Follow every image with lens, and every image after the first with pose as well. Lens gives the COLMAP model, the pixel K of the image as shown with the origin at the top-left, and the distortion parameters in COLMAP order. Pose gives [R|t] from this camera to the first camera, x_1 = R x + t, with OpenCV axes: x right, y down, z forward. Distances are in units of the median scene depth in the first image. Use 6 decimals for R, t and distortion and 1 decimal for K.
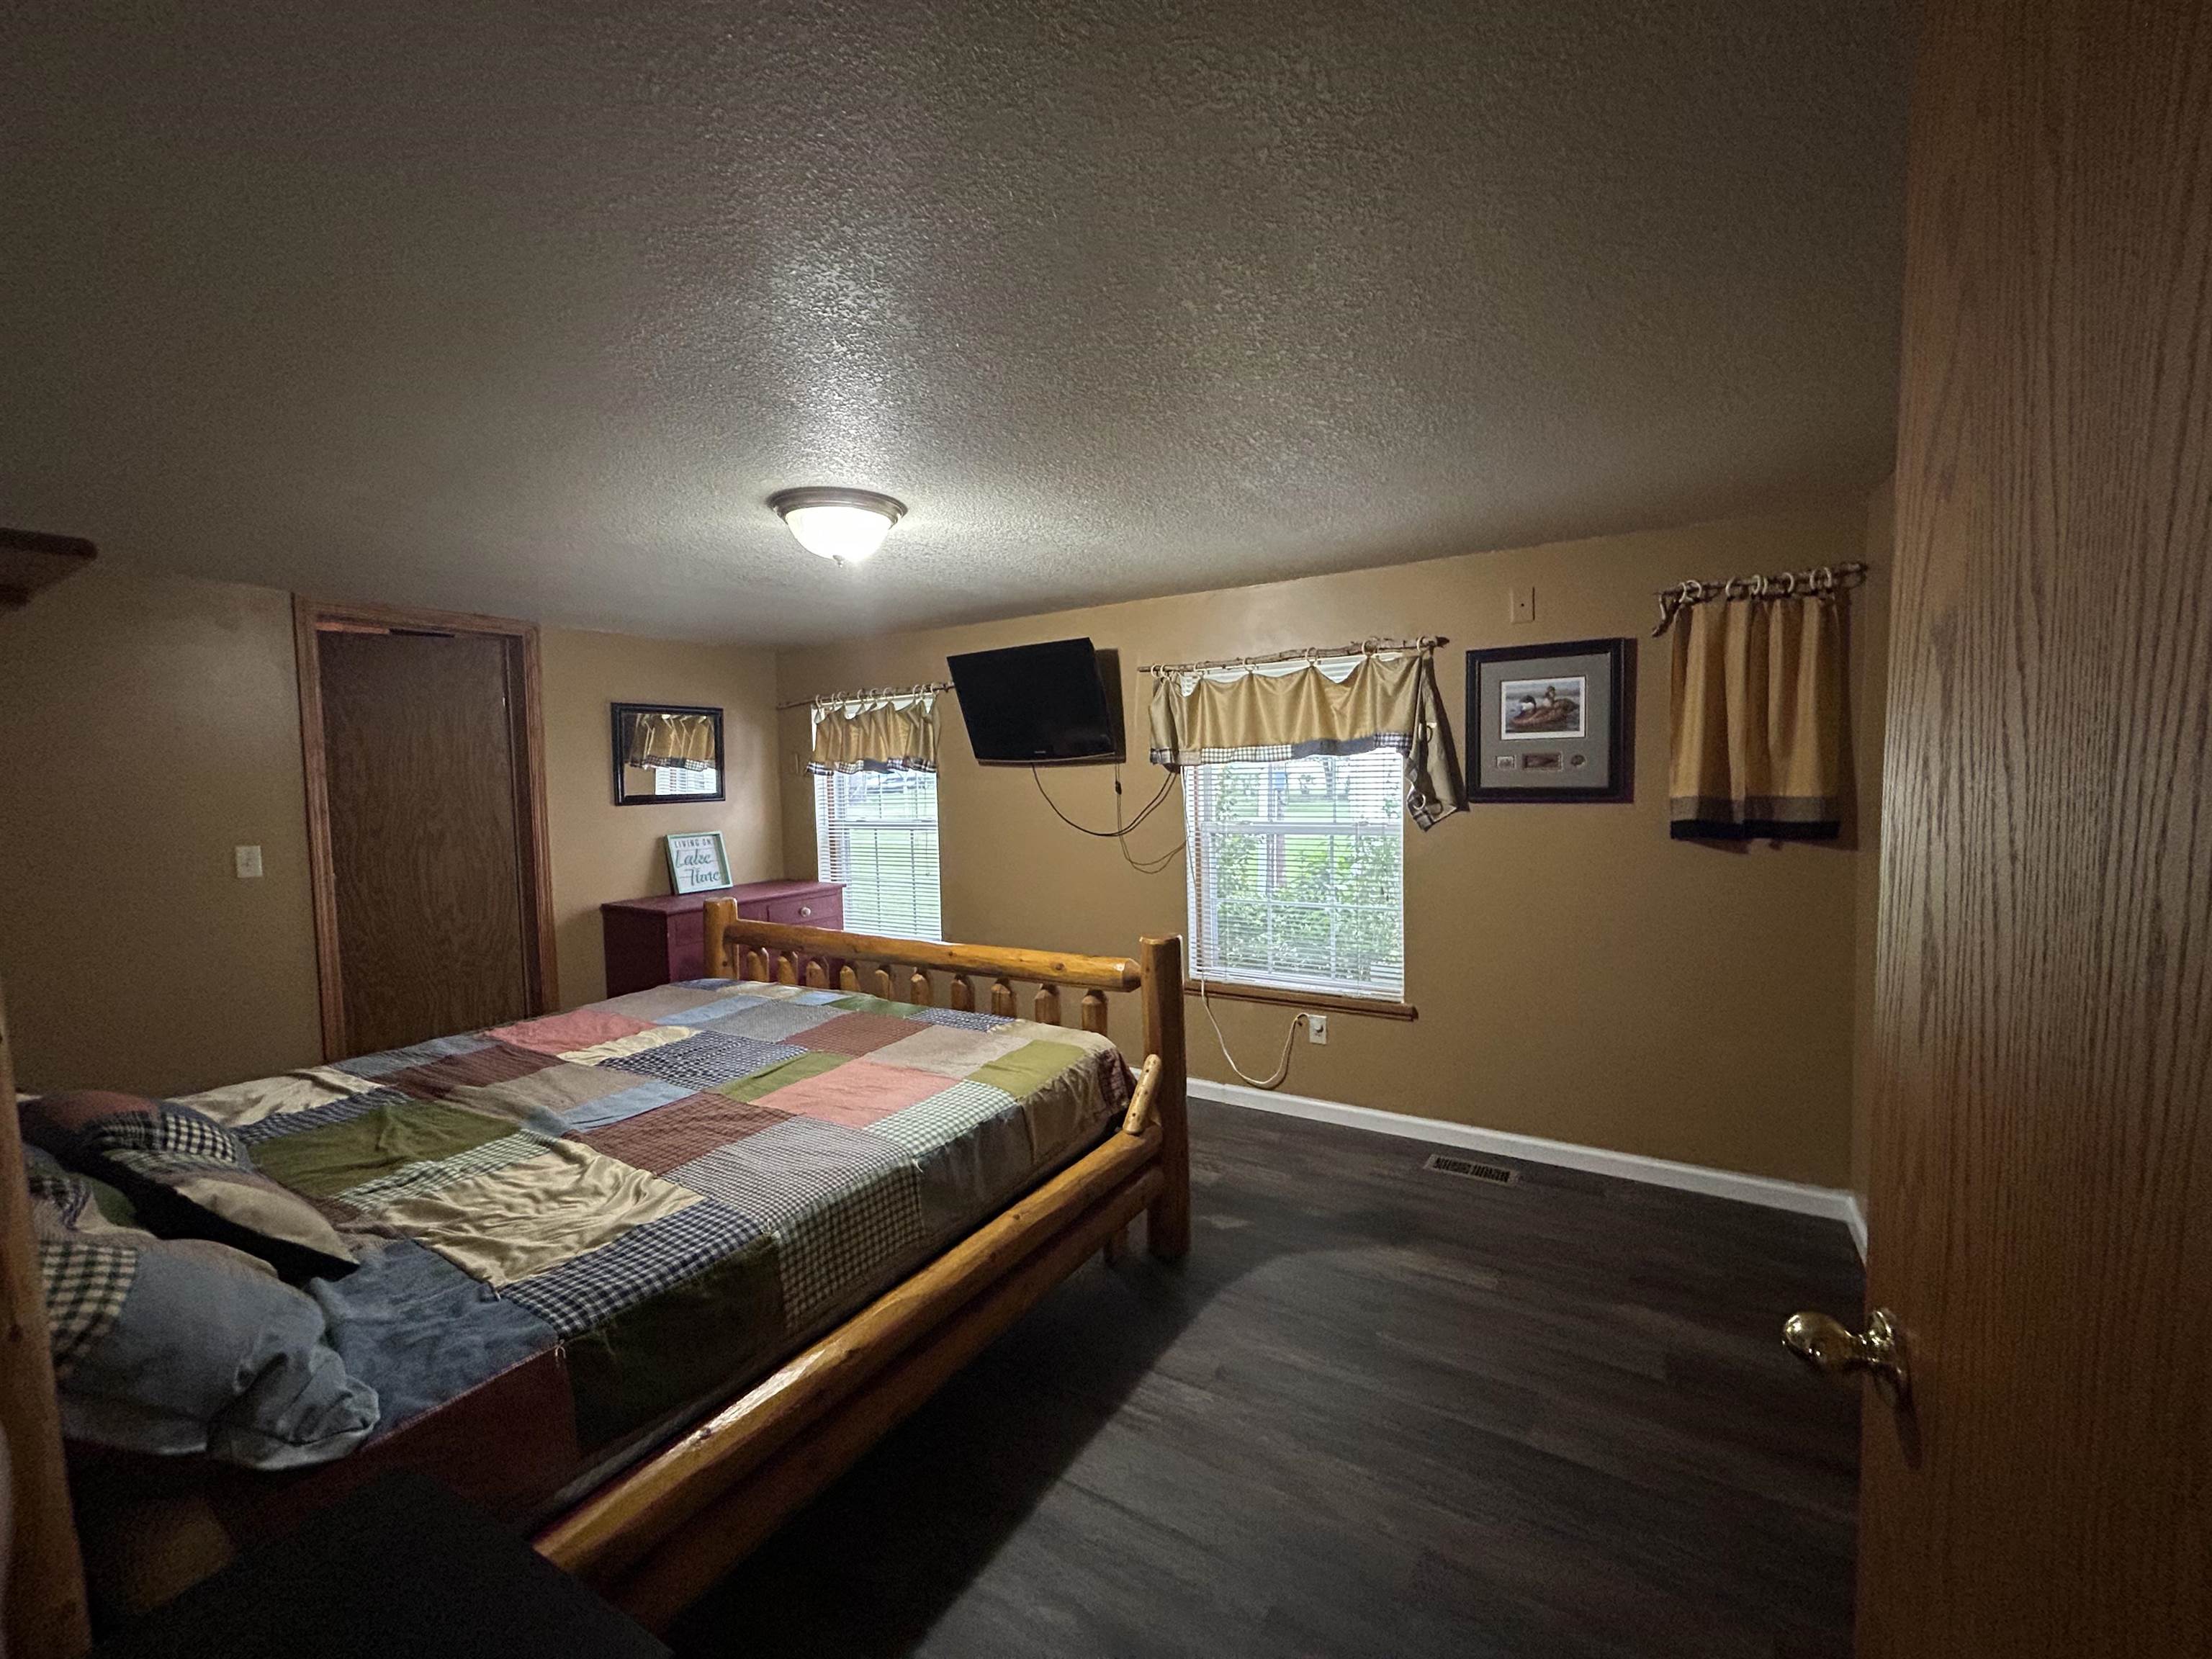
lens RADIAL K [[894.4, 0, 1110.3], [0, 894.4, 826.9], [0, 0, 1]] dist [0.000579, 0.000153]
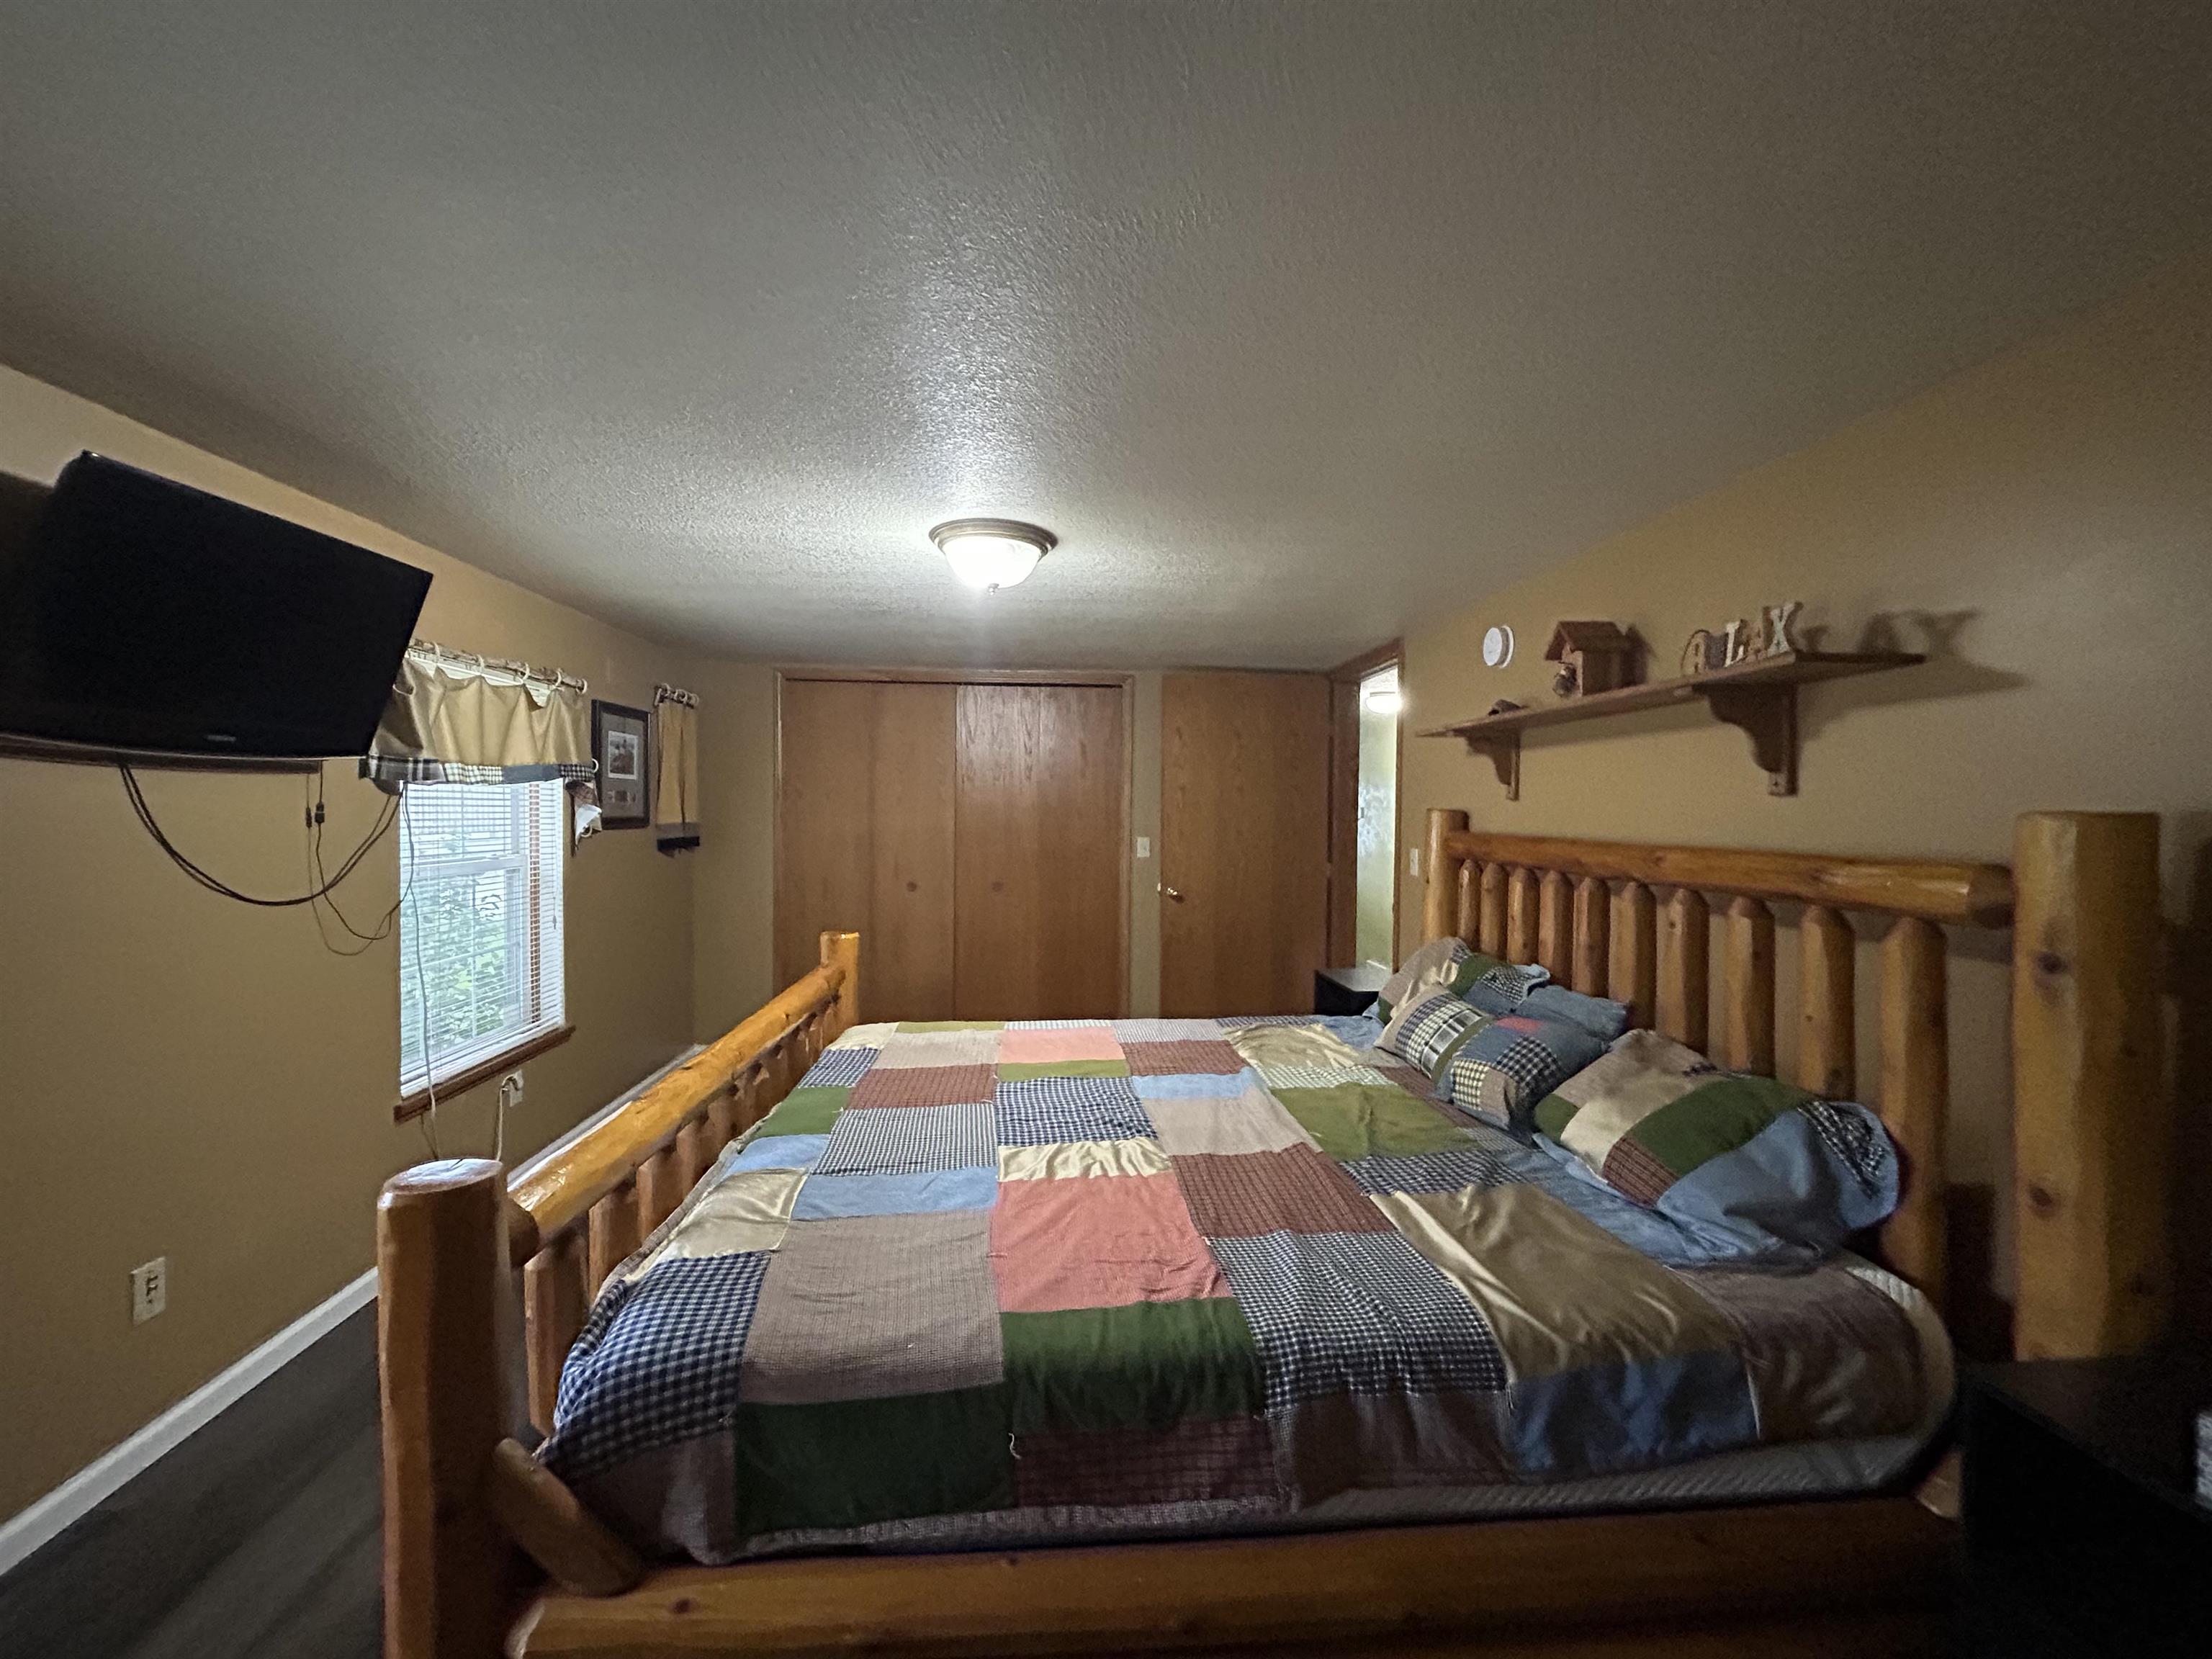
lens RADIAL K [[894.4, 0, 1109.4], [0, 894.4, 824.1], [0, 0, 1]] dist [0.000579, 0.000153]
pose [[-0.568036, 0.005268, 0.822987, -0.876882], [0.053981, 0.998065, 0.030870, -0.033351], [-0.821231, 0.061961, -0.567221, 1.055154]]
